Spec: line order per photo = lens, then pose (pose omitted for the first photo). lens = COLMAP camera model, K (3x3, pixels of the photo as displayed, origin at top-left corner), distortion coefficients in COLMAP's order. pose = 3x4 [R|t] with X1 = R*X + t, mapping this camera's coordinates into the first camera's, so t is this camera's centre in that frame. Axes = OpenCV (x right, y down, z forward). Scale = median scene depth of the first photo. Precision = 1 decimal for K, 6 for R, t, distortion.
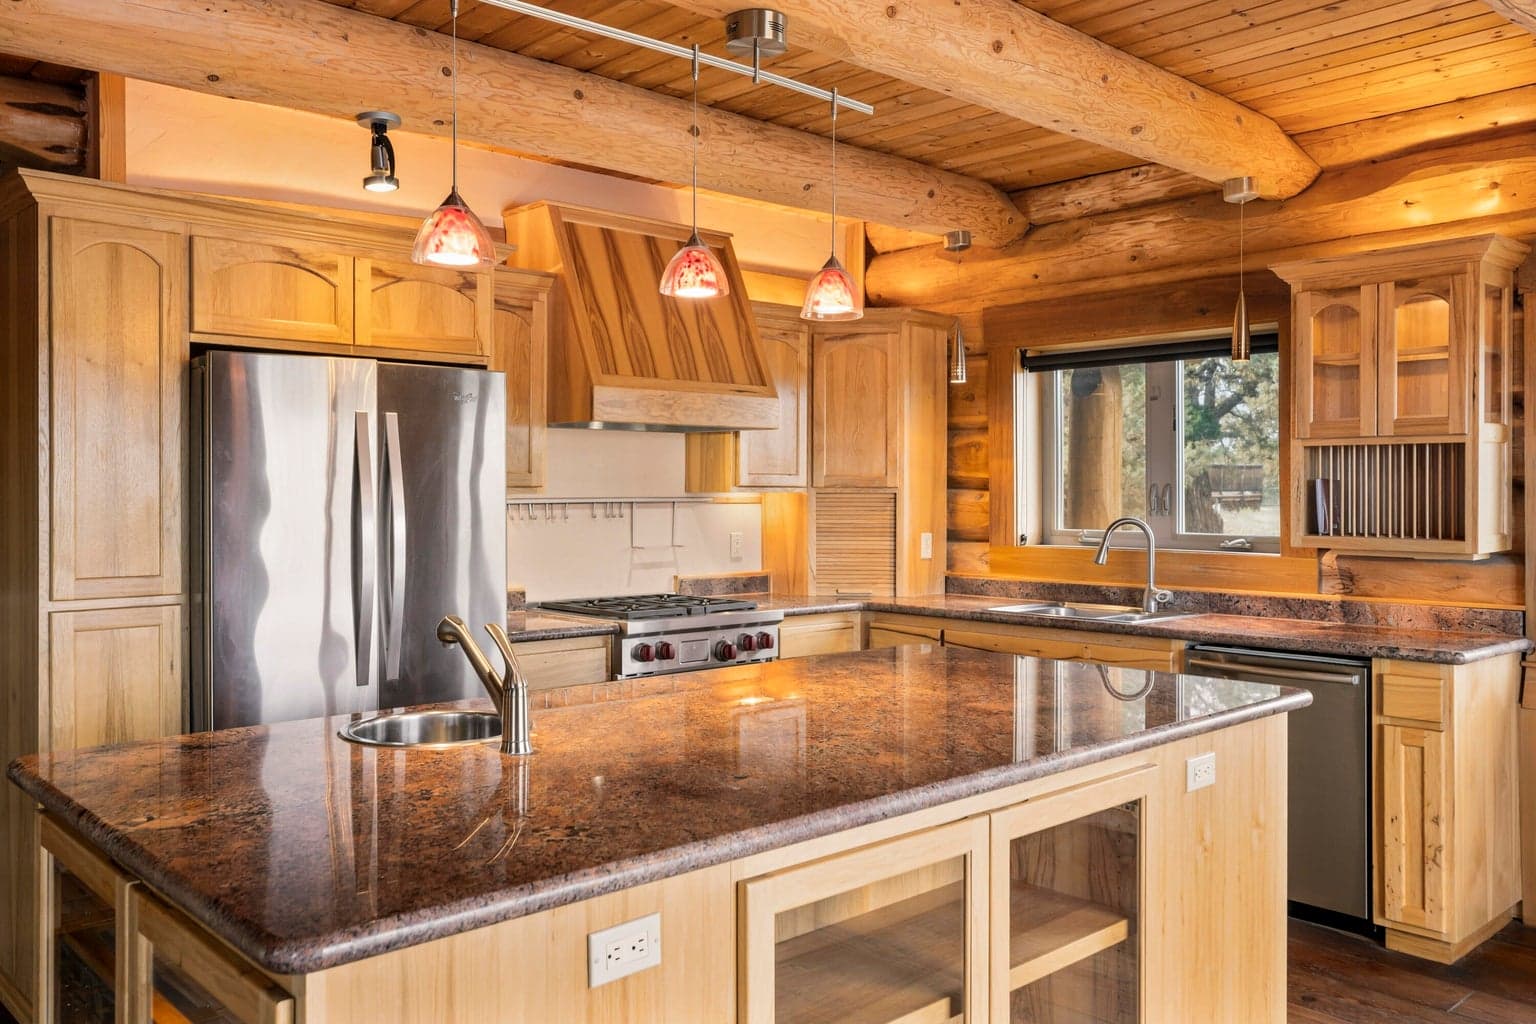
lens RADIAL K [[1231.0, 0, 770.4], [0, 1231.0, 503.9], [0, 0, 1]] dist [0.001618, 0.004888]
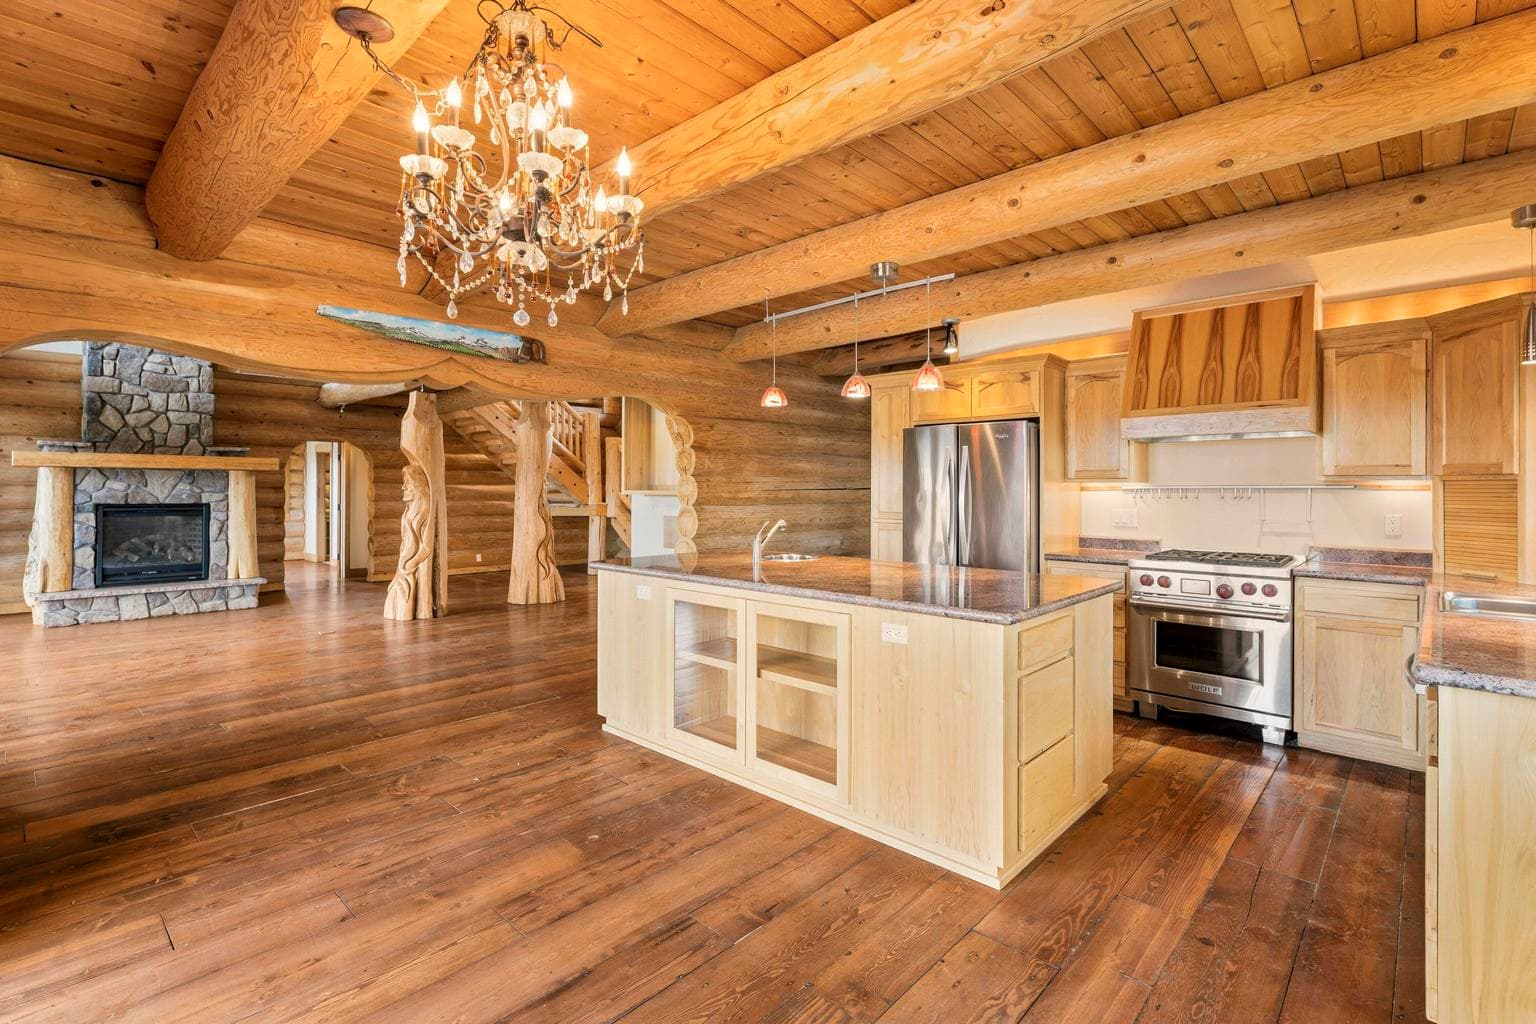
lens RADIAL K [[687.1, 0, 765.1], [0, 687.1, 500.1], [0, 0, 1]] dist [0.000969, -0.000115]
pose [[0.071214, 0.014314, -0.997358, 0.667382], [-0.010502, 0.999852, 0.013600, 0.007488], [0.997406, 0.009506, 0.071354, 0.376846]]
